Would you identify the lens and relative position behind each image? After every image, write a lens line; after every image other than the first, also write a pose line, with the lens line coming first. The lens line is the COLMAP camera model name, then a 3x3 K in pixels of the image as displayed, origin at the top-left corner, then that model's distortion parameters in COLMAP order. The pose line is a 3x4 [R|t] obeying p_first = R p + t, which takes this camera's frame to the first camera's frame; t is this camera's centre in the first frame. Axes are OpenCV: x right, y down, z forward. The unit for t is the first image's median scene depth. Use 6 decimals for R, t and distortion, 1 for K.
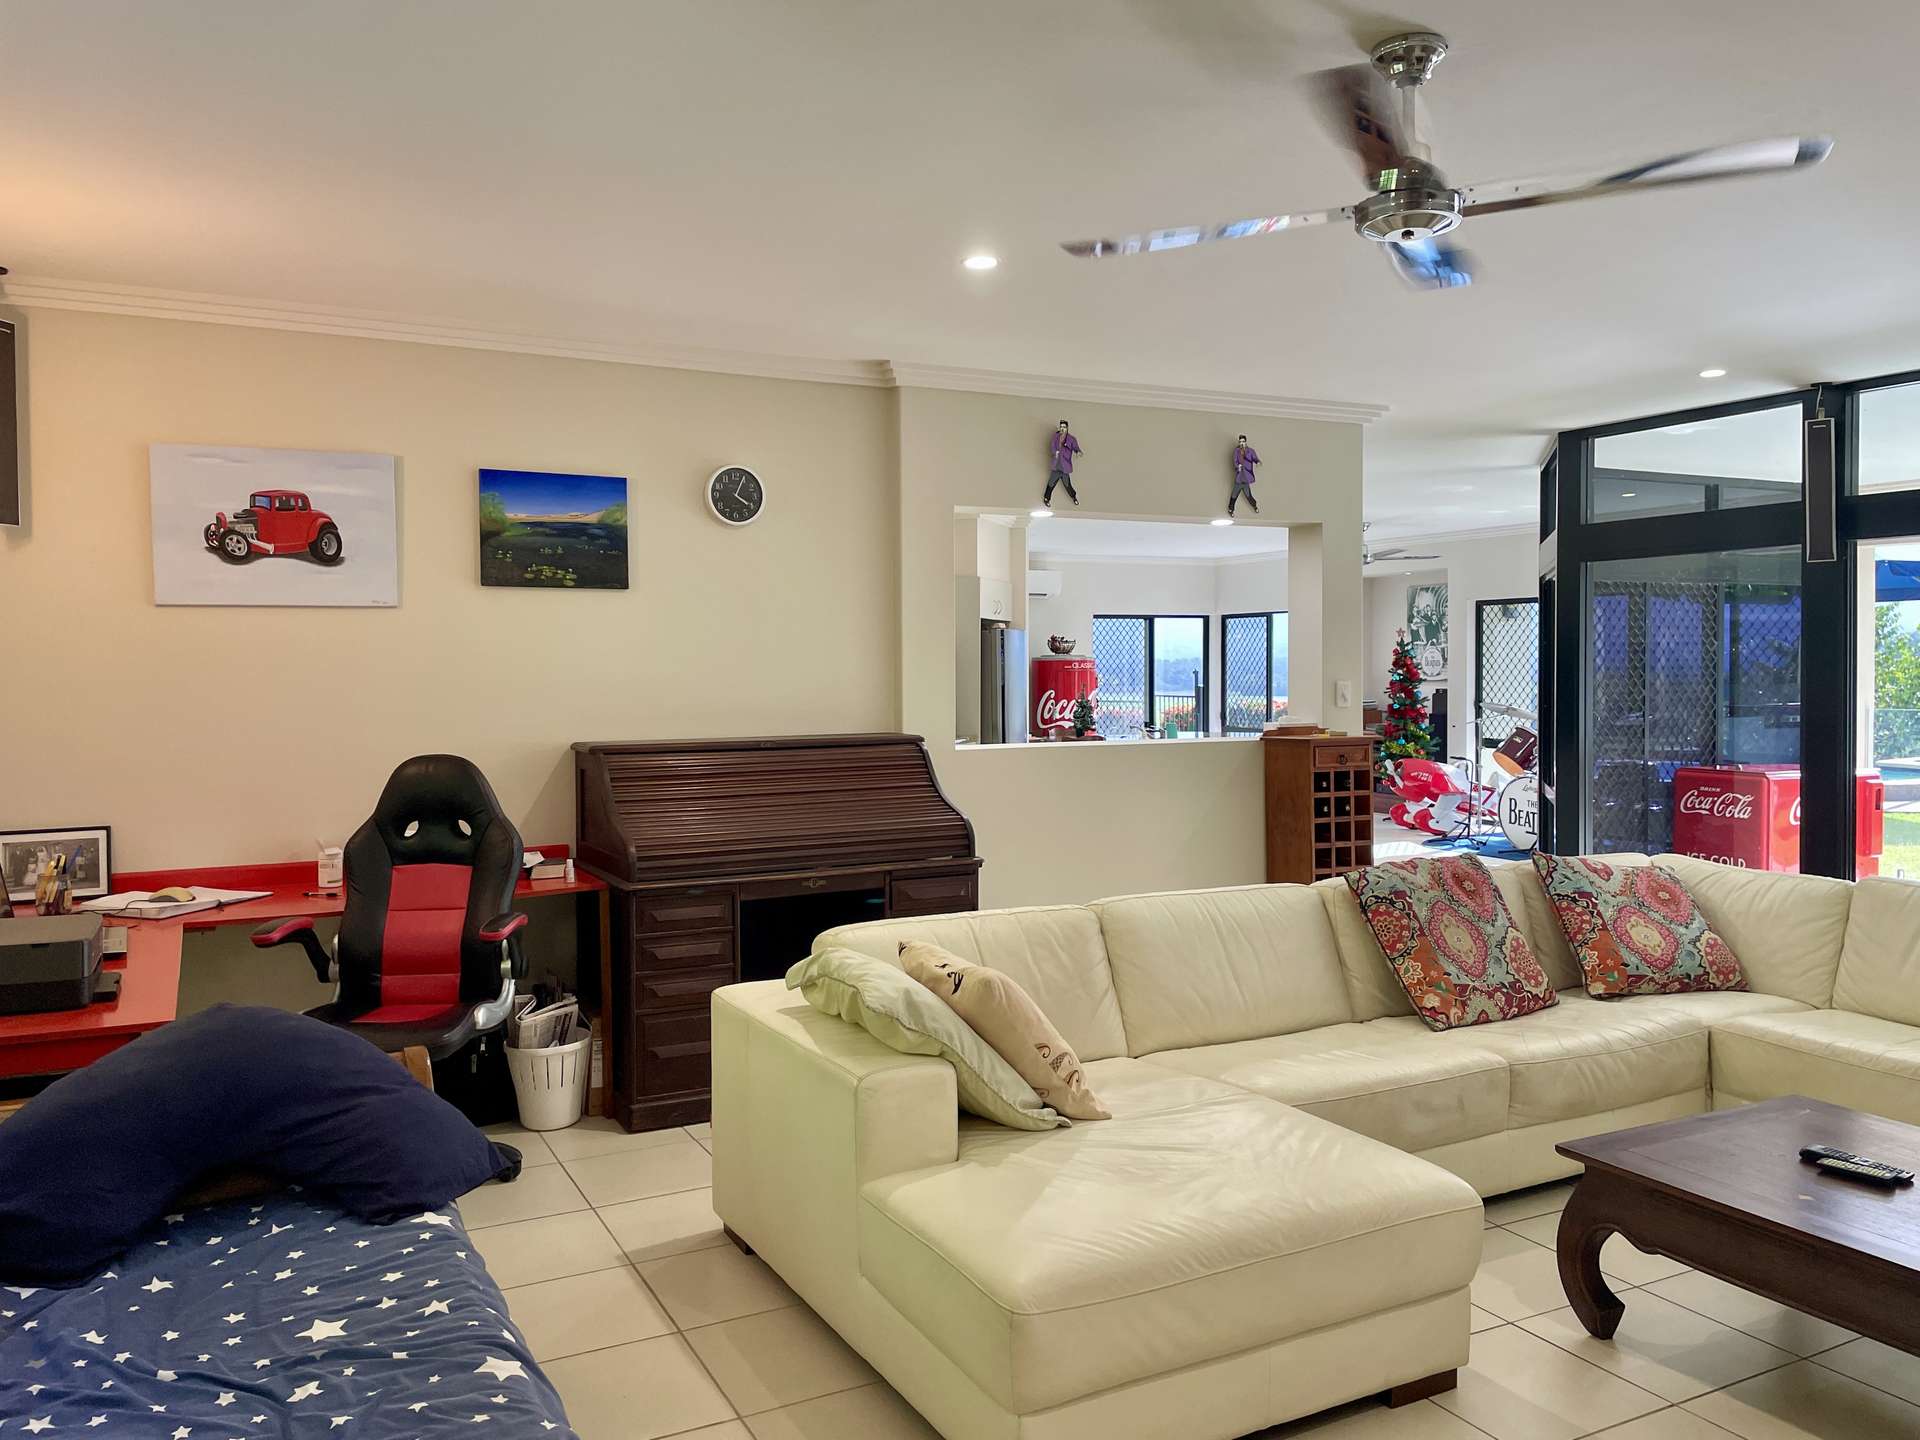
lens RADIAL K [[1438.1, 0, 950.1], [0, 1438.1, 712.5], [0, 0, 1]] dist [0.055993, -0.005115]
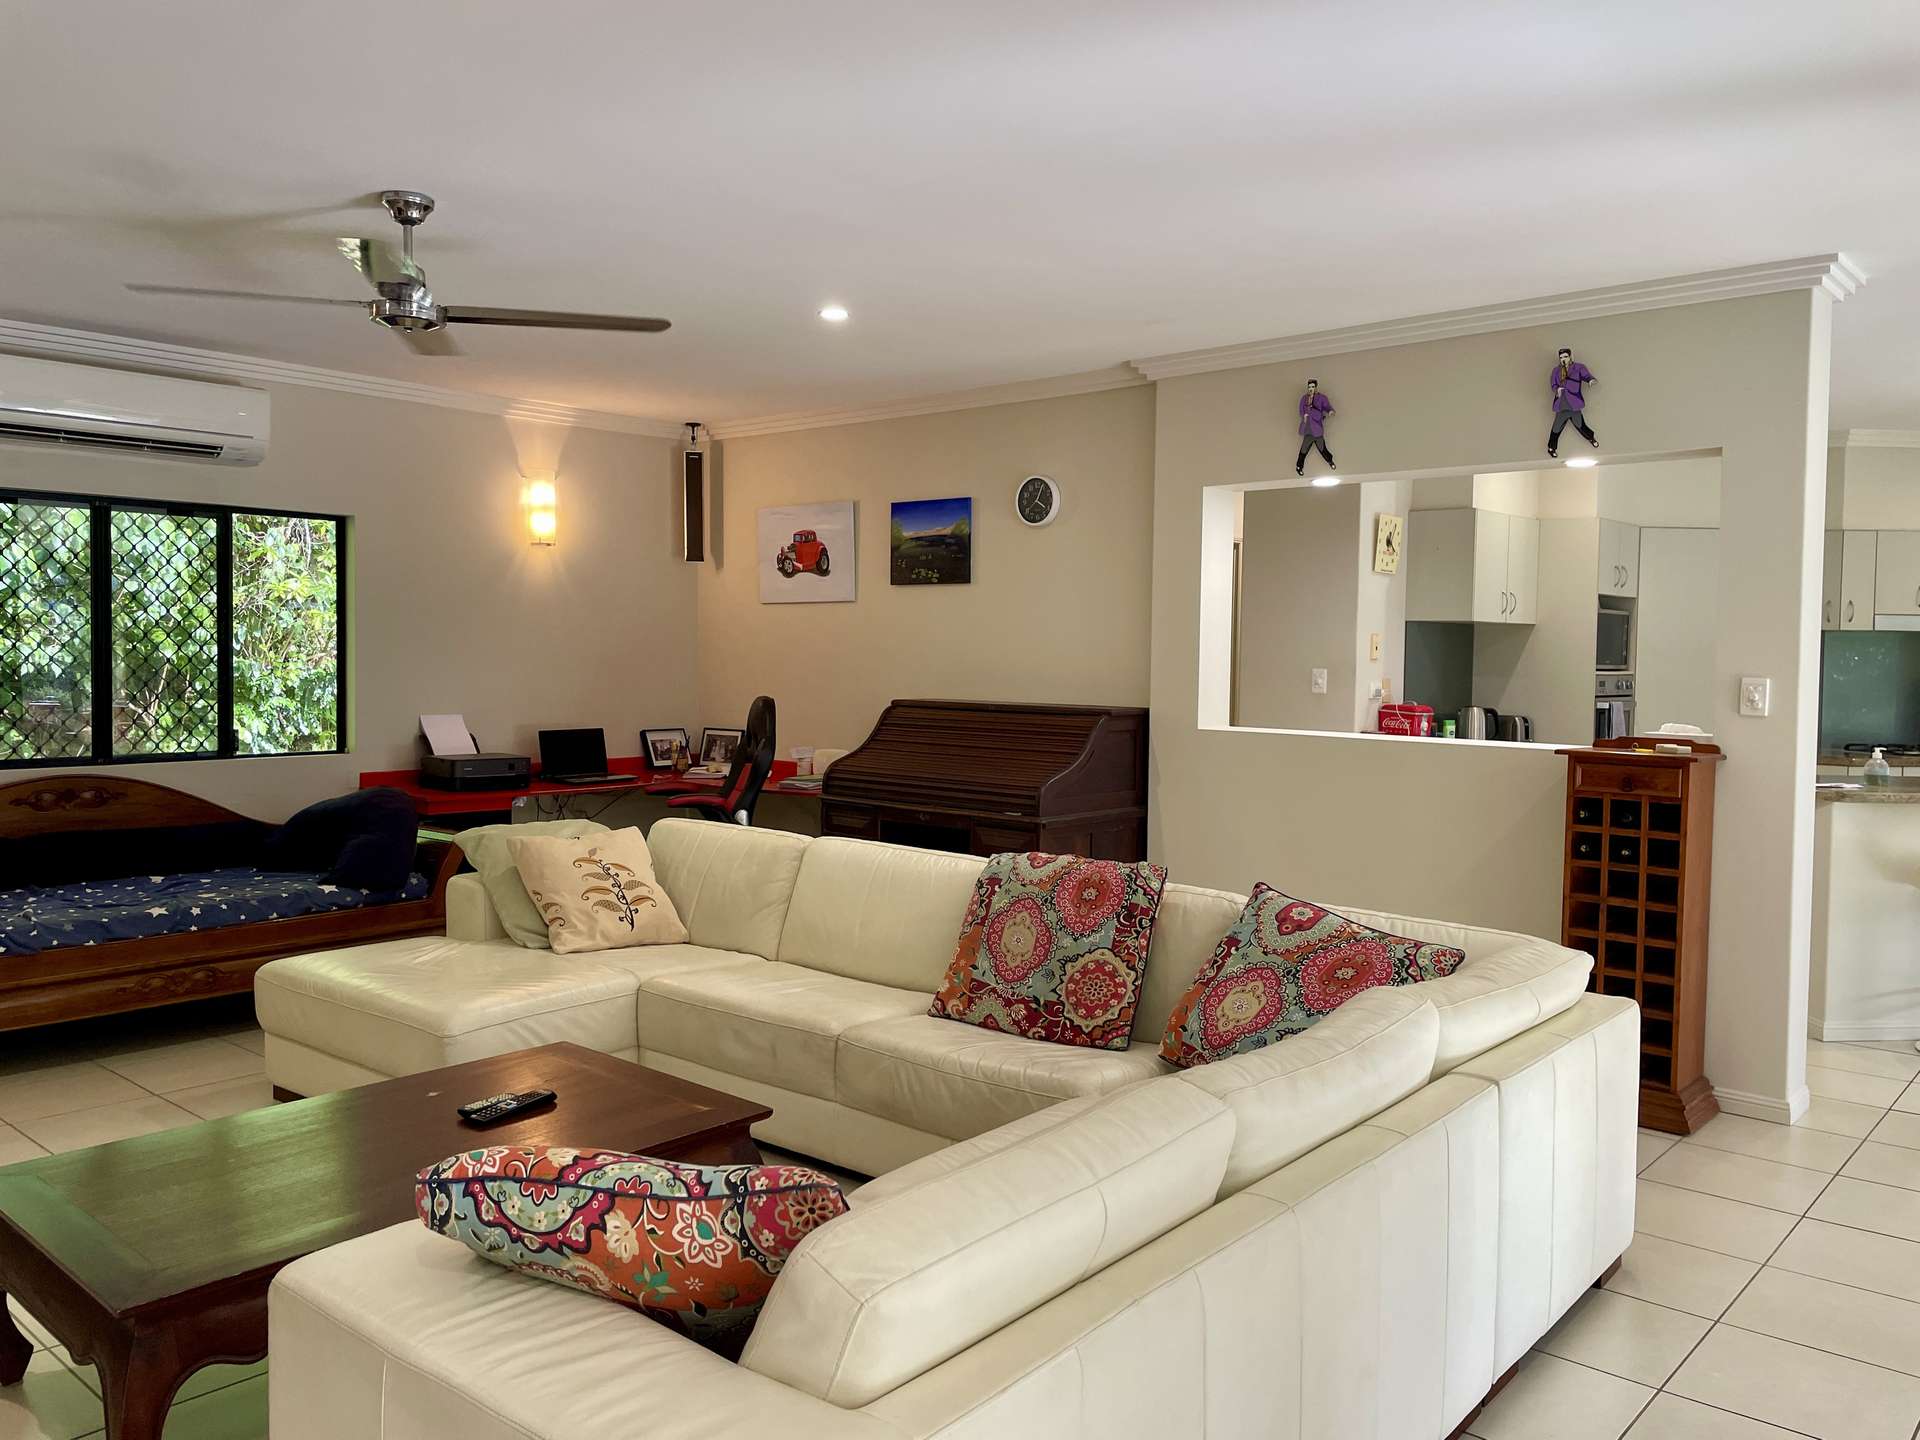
lens RADIAL K [[1438.1, 0, 949.1], [0, 1438.1, 718.3], [0, 0, 1]] dist [0.055993, -0.005115]
pose [[0.368687, 0.056739, -0.927820, 0.997487], [-0.043954, 0.998083, 0.043569, -0.020179], [0.928514, 0.024718, 0.370475, 0.518288]]
